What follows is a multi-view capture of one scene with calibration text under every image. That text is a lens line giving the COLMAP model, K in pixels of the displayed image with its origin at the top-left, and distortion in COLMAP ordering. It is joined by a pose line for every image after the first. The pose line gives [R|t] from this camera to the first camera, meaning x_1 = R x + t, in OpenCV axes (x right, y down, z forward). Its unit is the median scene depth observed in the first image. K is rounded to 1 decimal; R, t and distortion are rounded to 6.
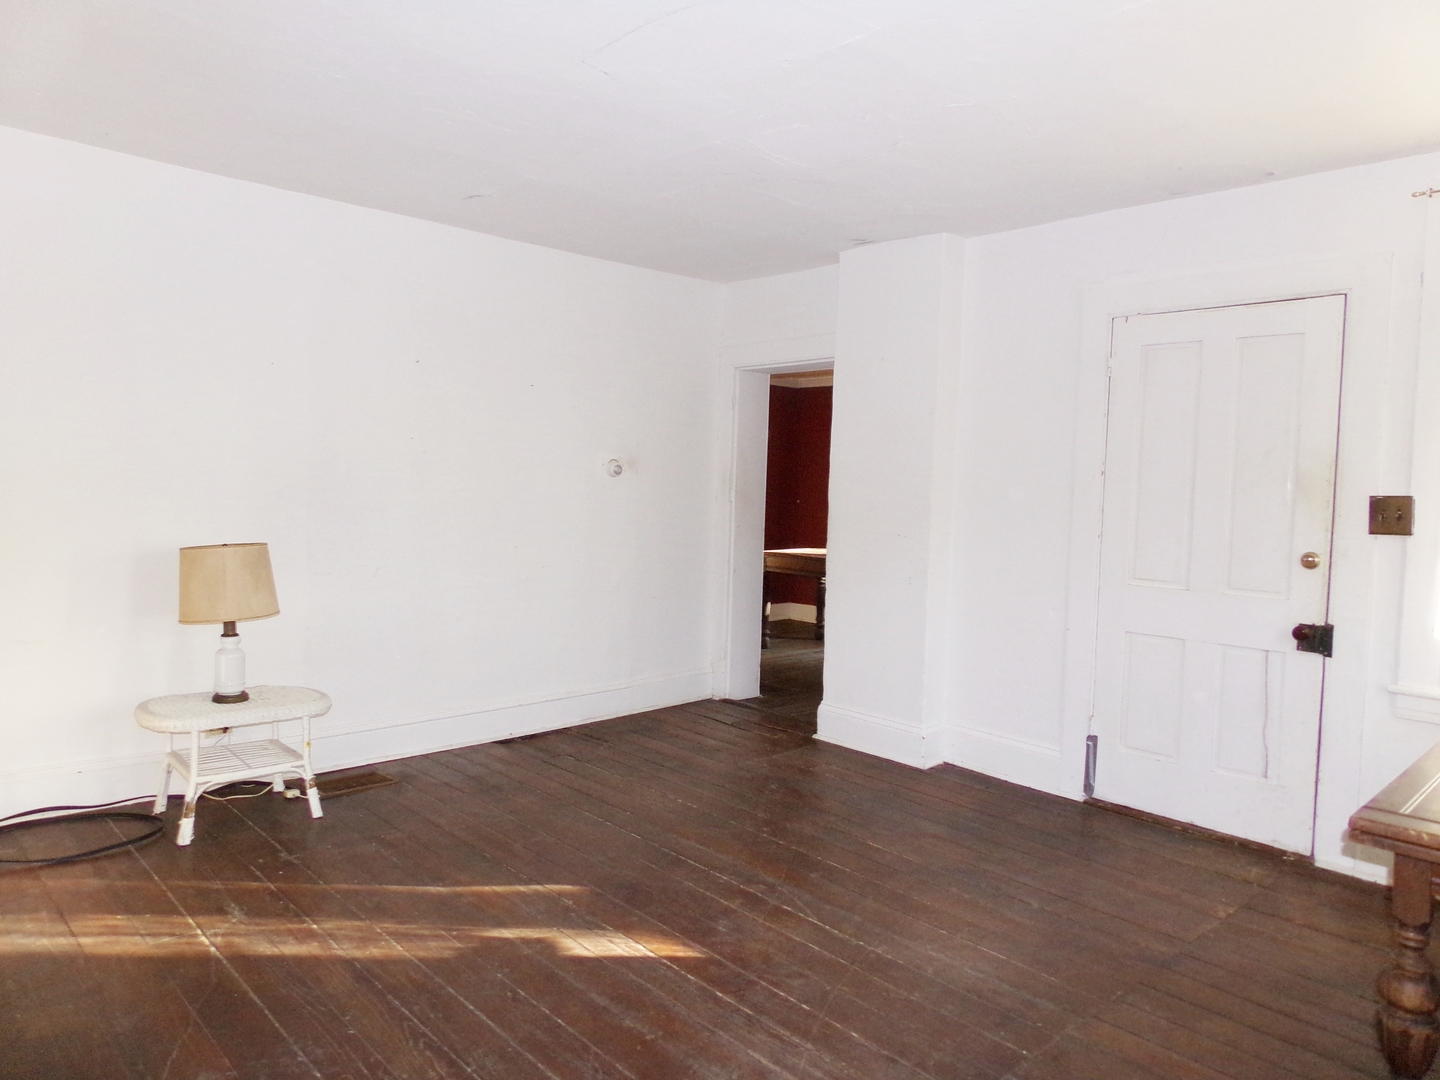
lens RADIAL K [[958.2, 0, 716.0], [0, 958.2, 539.2], [0, 0, 1]] dist [0.016280, -0.026863]
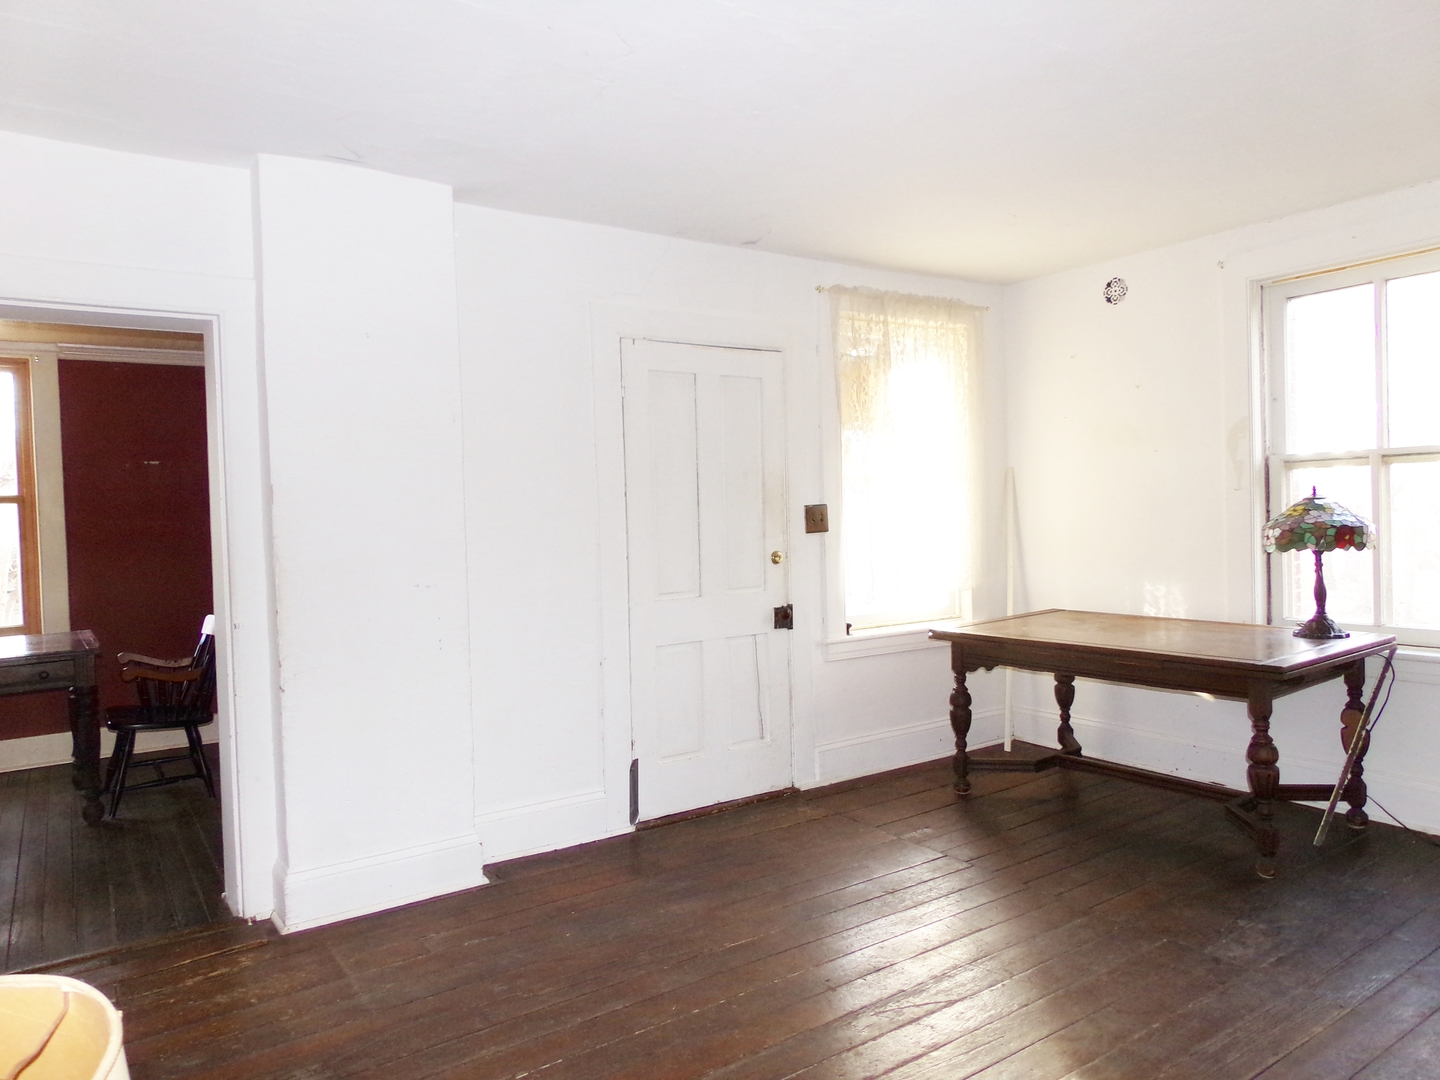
lens RADIAL K [[958.2, 0, 717.0], [0, 958.2, 535.8], [0, 0, 1]] dist [0.016280, -0.026863]
pose [[0.145393, -0.062045, 0.987427, -0.620417], [0.088112, 0.994878, 0.049540, -0.073411], [-0.985443, 0.079801, 0.150116, 0.844019]]
